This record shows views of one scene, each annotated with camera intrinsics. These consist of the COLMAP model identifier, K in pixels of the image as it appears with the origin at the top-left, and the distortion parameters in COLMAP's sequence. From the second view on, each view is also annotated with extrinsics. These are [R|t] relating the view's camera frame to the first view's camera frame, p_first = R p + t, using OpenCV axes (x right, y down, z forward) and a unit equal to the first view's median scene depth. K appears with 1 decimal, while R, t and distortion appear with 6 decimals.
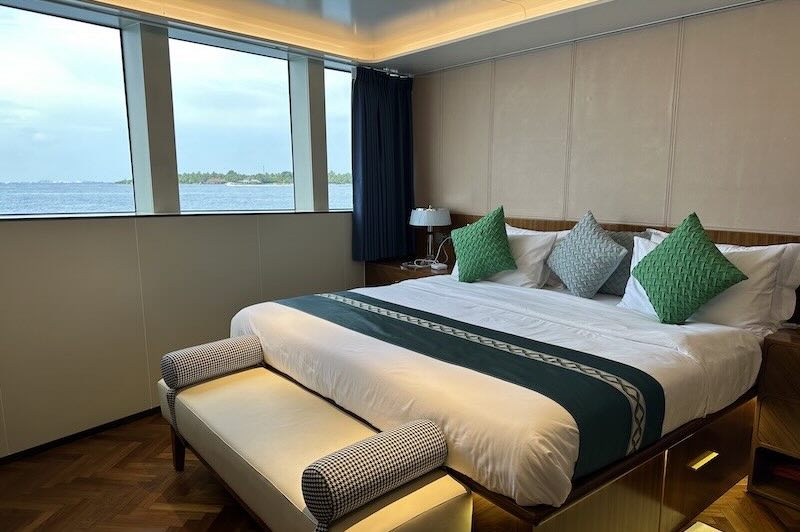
lens RADIAL K [[557.8, 0, 403.3], [0, 557.8, 278.8], [0, 0, 1]] dist [0.134565, -0.192769]
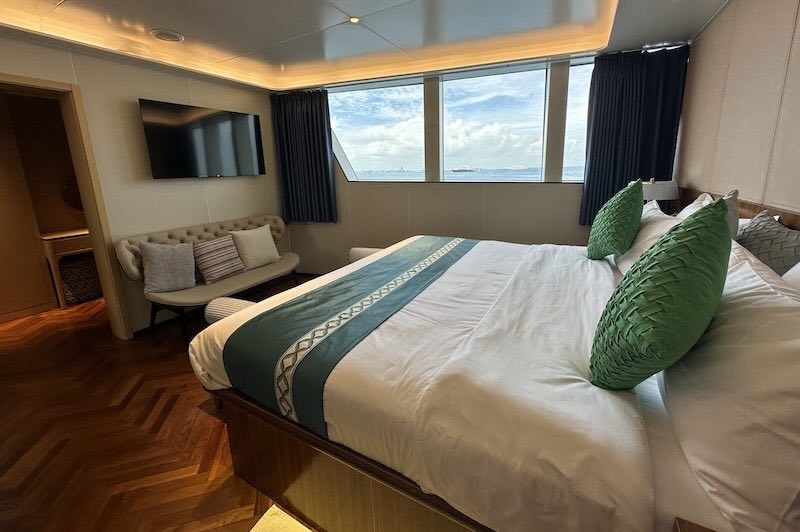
lens RADIAL K [[319.6, 0, 401.2], [0, 319.6, 234.3], [0, 0, 1]] dist [0.000957, 0.000050]
pose [[0.379601, 0.173147, -0.908803, 0.645305], [-0.131089, 0.982486, 0.132430, -0.085764], [0.915816, 0.068863, 0.395650, 0.635920]]
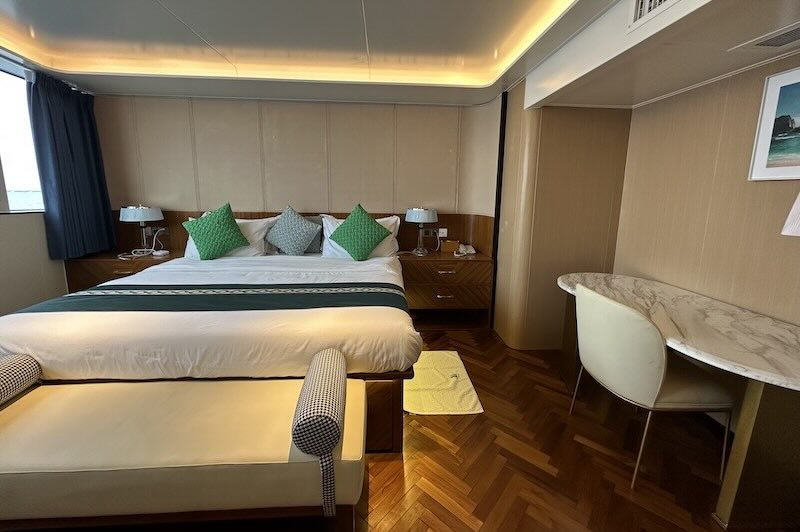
lens RADIAL K [[317.6, 0, 400.3], [0, 317.6, 243.5], [0, 0, 1]] dist [-0.001059, -0.000209]
pose [[0.578989, -0.118344, 0.806701, -0.305286], [0.128046, 0.990331, 0.053381, -0.019556], [-0.805218, 0.072388, 0.588544, 0.242242]]
